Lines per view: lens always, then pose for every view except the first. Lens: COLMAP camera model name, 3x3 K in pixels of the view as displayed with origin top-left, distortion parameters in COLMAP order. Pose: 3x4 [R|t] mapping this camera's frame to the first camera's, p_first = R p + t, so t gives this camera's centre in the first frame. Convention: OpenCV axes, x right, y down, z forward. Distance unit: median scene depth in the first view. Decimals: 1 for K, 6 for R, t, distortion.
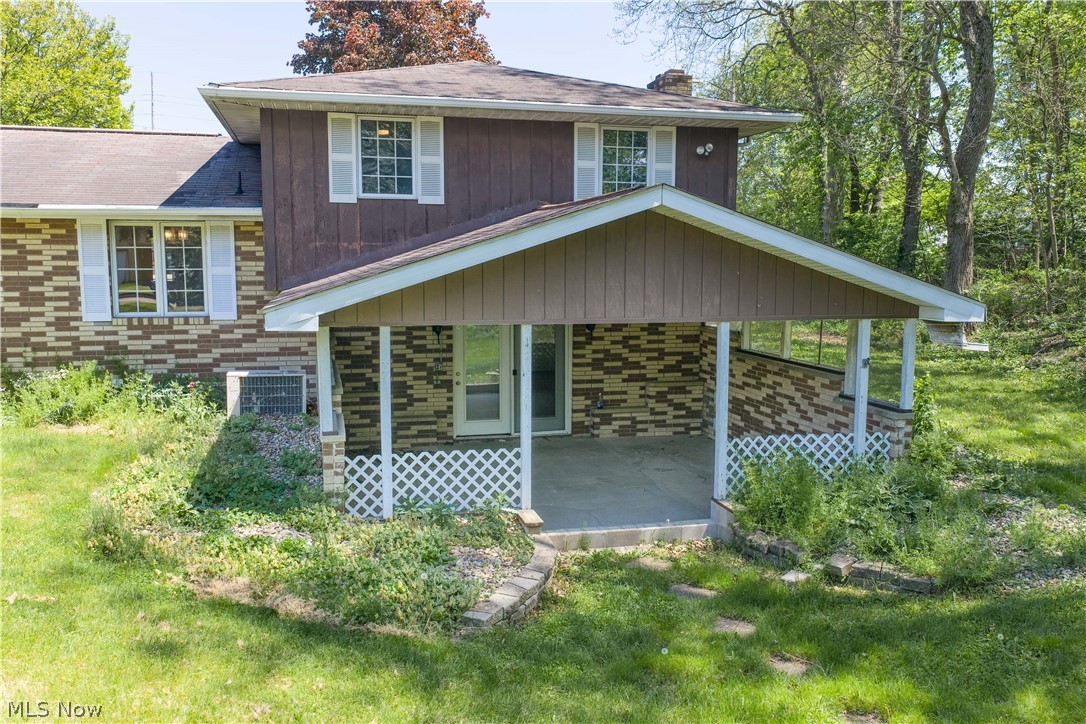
lens RADIAL K [[897.4, 0, 538.8], [0, 897.4, 364.1], [0, 0, 1]] dist [0.032369, -0.055400]
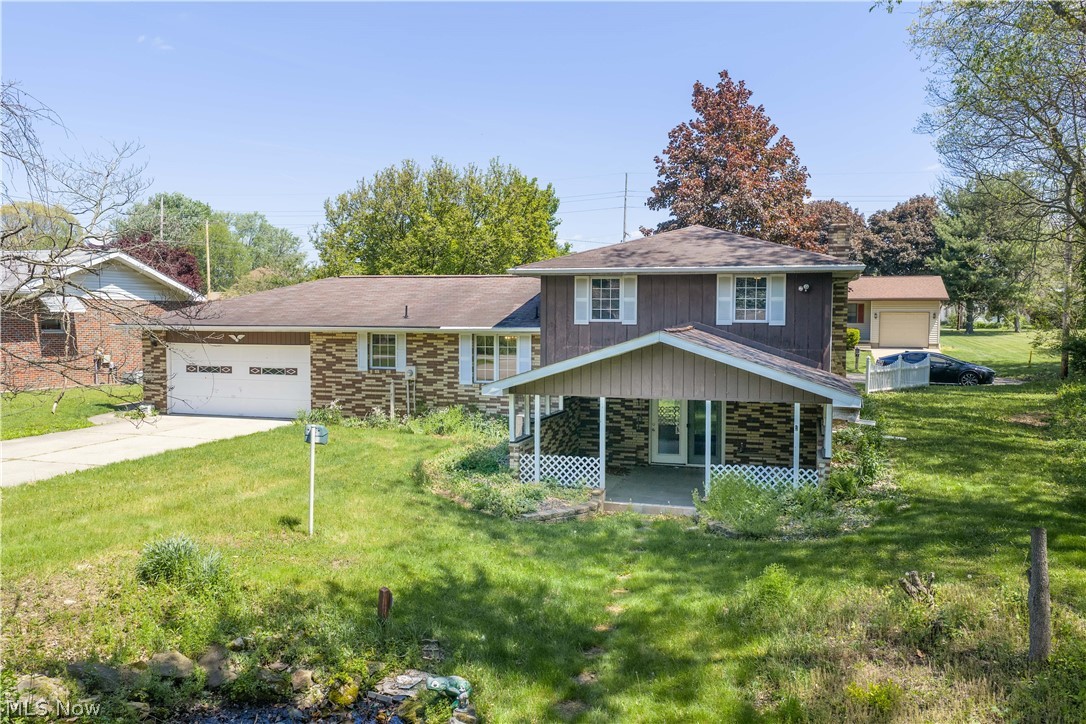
lens RADIAL K [[897.4, 0, 540.9], [0, 897.4, 365.3], [0, 0, 1]] dist [0.032369, -0.055400]
pose [[0.861845, 0.028285, -0.506382, 0.607888], [-0.059855, 0.997139, -0.046173, -0.009151], [0.503627, 0.070103, 0.861072, -0.568500]]
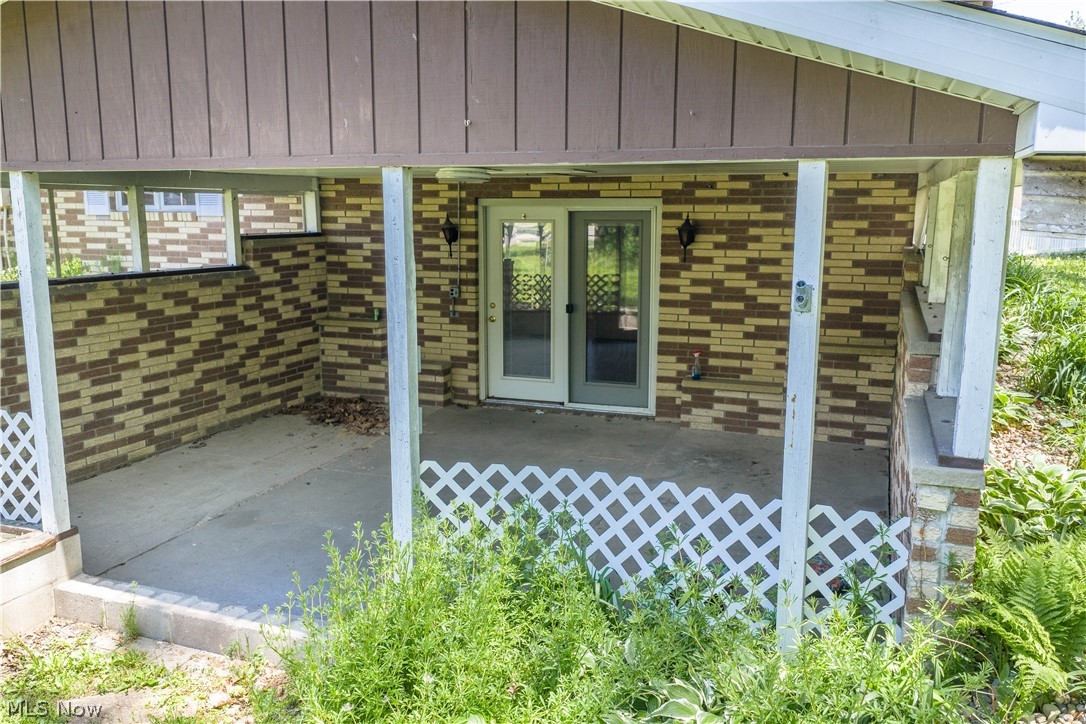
lens RADIAL K [[897.4, 0, 543.9], [0, 897.4, 369.8], [0, 0, 1]] dist [0.032369, -0.055400]
pose [[0.824445, 0.099100, -0.557199, 0.349901], [-0.067272, 0.994730, 0.077379, 0.004597], [0.561930, -0.026311, 0.826766, 0.503517]]
